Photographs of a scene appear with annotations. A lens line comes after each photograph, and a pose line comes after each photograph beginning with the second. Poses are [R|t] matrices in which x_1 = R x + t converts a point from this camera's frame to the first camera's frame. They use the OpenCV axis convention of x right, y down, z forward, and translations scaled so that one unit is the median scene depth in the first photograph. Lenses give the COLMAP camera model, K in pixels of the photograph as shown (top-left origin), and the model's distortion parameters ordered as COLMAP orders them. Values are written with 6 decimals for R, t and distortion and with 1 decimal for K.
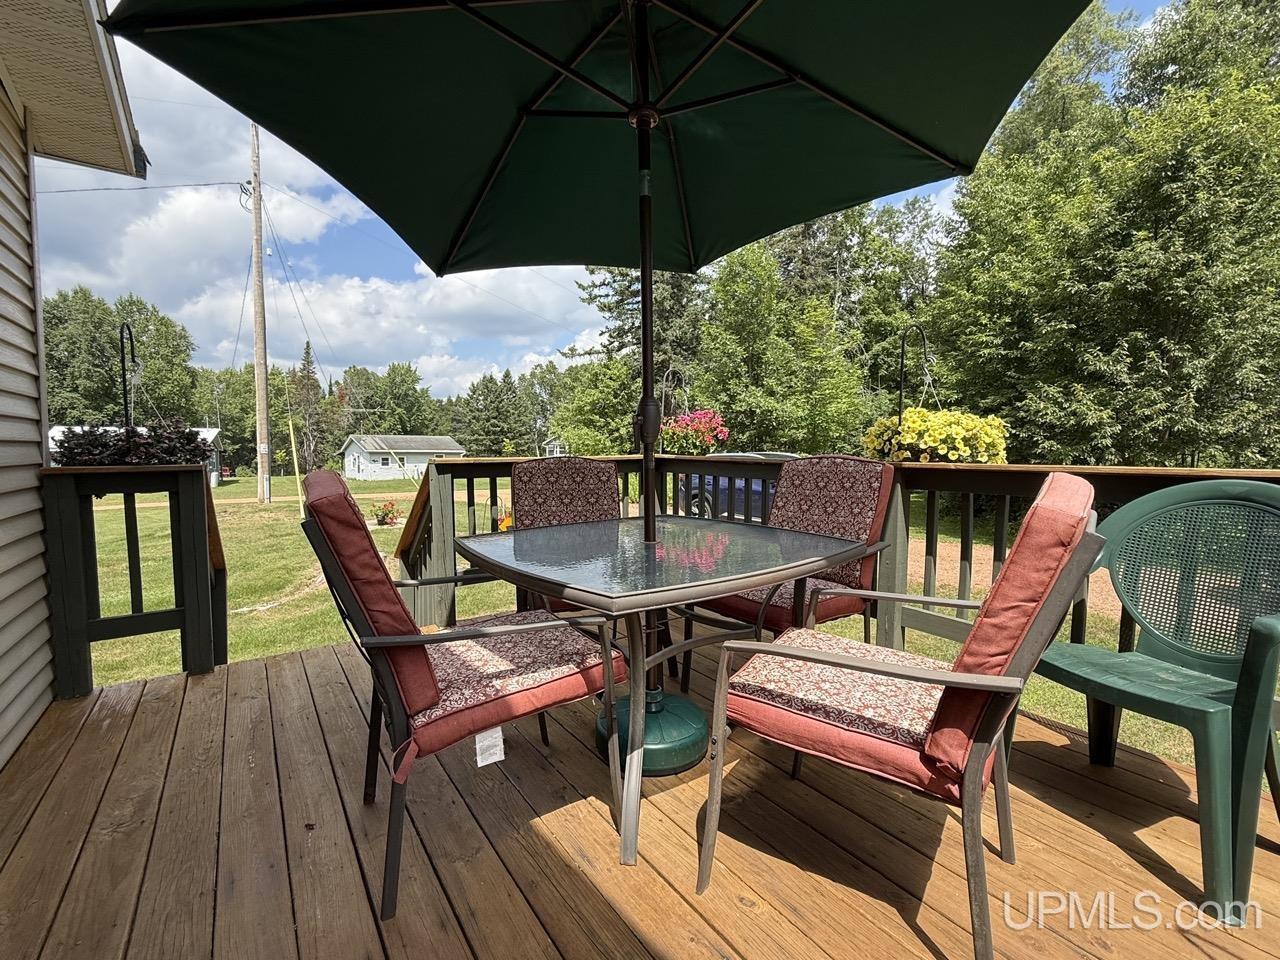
lens RADIAL K [[565.8, 0, 642.9], [0, 565.8, 482.9], [0, 0, 1]] dist [0.003854, -0.000665]
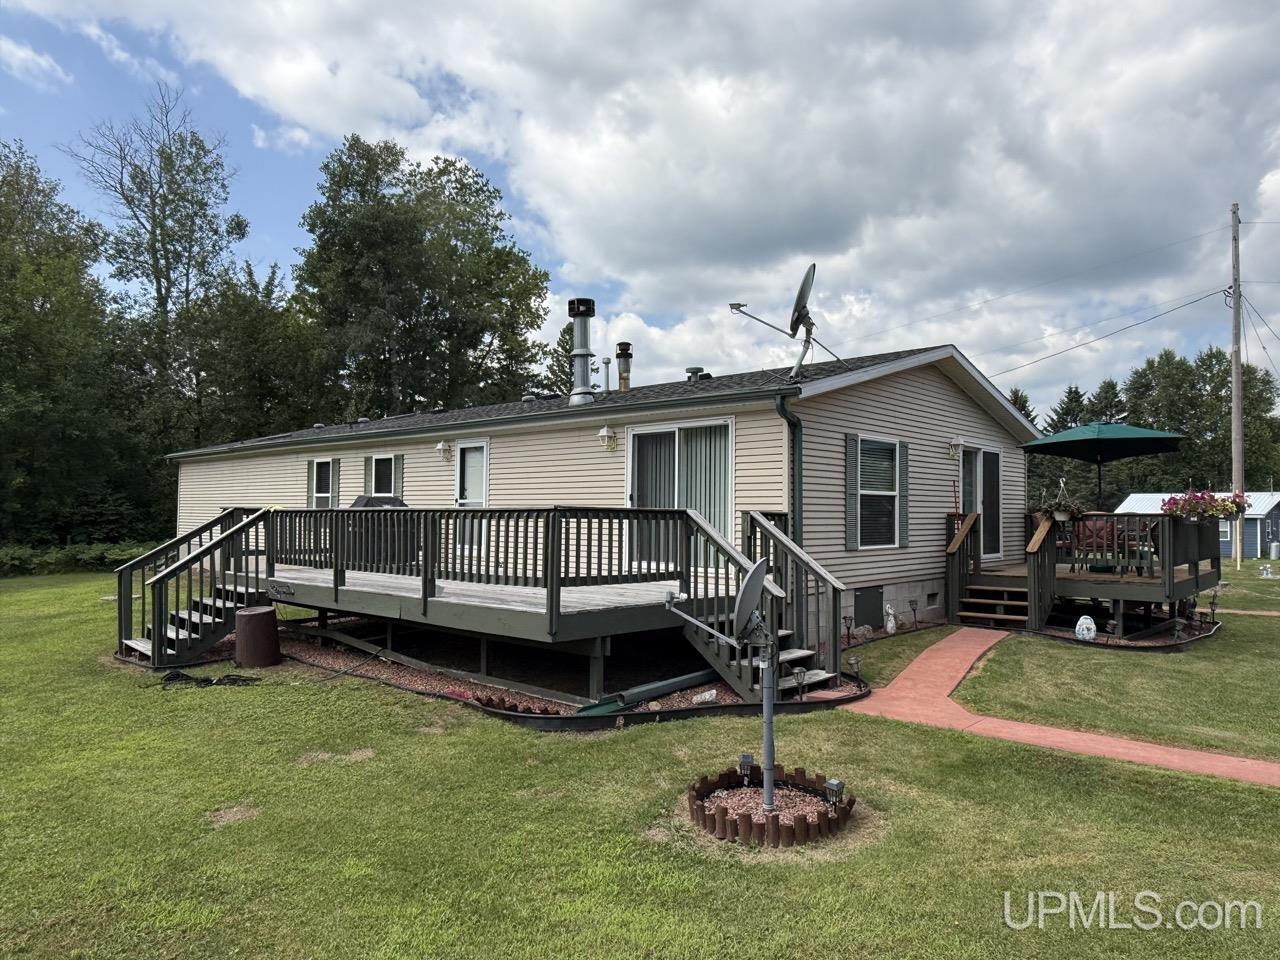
lens RADIAL K [[848.0, 0, 641.4], [0, 848.0, 480.7], [0, 0, 1]] dist [0.001521, -0.000405]
pose [[0.209605, -0.036516, -0.977104, 0.238945], [-0.064039, 0.996644, -0.050984, 0.010594], [0.975687, 0.073259, 0.206563, -0.165057]]
